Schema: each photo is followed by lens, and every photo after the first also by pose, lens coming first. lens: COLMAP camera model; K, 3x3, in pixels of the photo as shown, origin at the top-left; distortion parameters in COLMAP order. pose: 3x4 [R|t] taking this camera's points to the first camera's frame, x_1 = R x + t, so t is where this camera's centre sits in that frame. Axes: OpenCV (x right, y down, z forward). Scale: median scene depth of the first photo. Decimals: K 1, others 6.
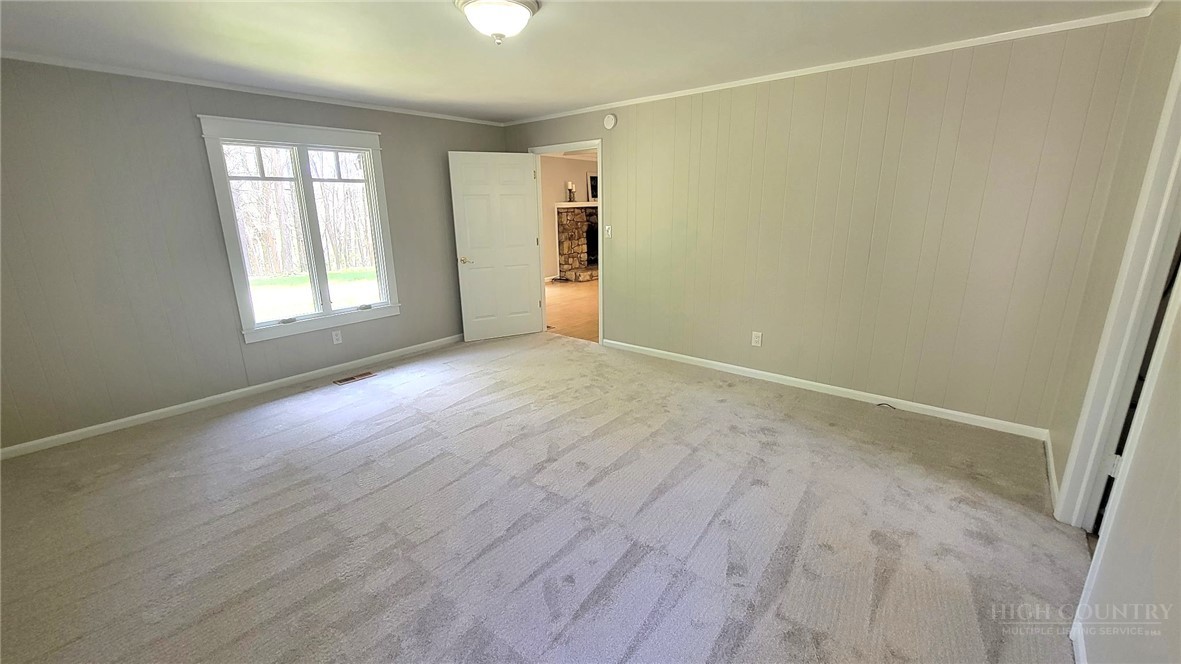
lens RADIAL K [[484.1, 0, 569.1], [0, 484.1, 342.6], [0, 0, 1]] dist [-0.003017, 0.000812]
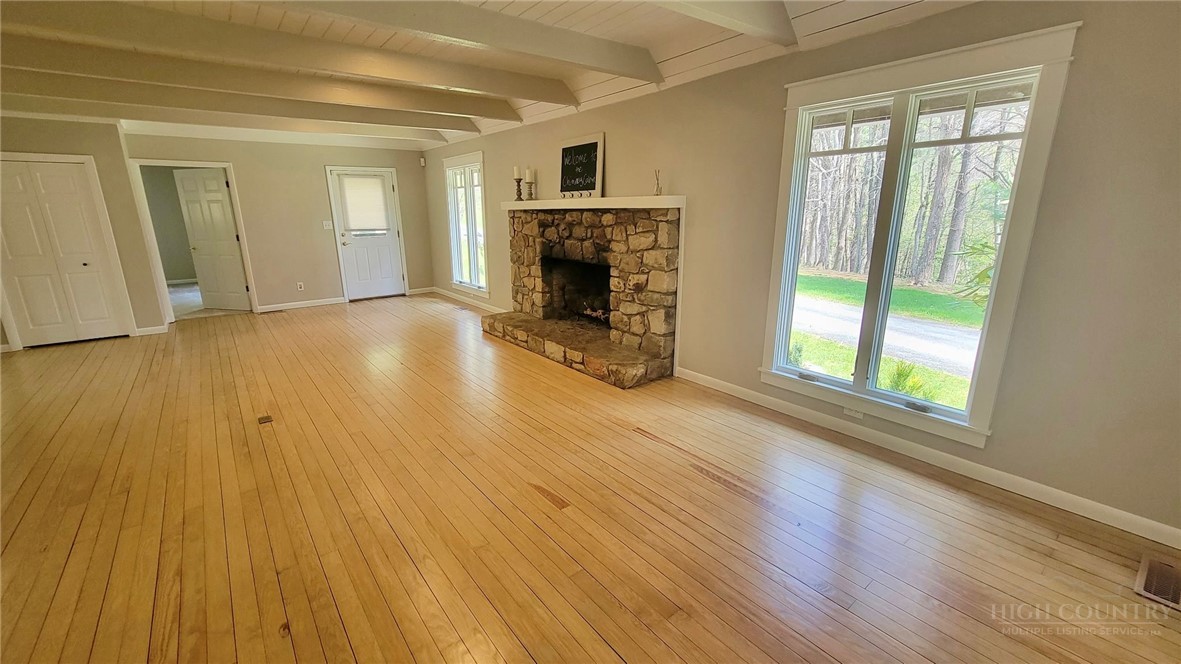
lens RADIAL K [[484.1, 0, 589.8], [0, 484.1, 327.5], [0, 0, 1]] dist [-0.003017, 0.000812]
pose [[-0.161450, 0.277786, -0.946979, 0.577168], [-0.228060, 0.923092, 0.309661, -0.345738], [0.960168, 0.265963, -0.085682, 1.159308]]
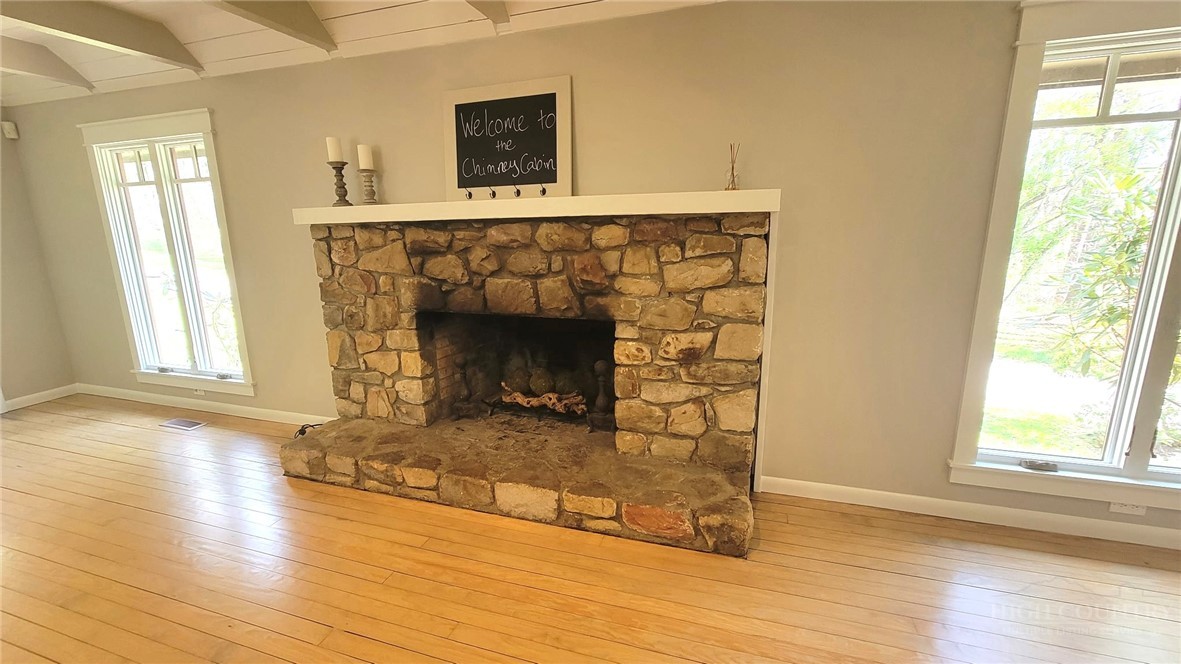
lens RADIAL K [[484.1, 0, 592.1], [0, 484.1, 330.3], [0, 0, 1]] dist [-0.003017, 0.000812]
pose [[0.417649, 0.228215, -0.879481, 0.339253], [-0.221450, 0.964321, 0.145068, -0.290792], [0.881209, 0.134173, 0.453286, 0.999179]]
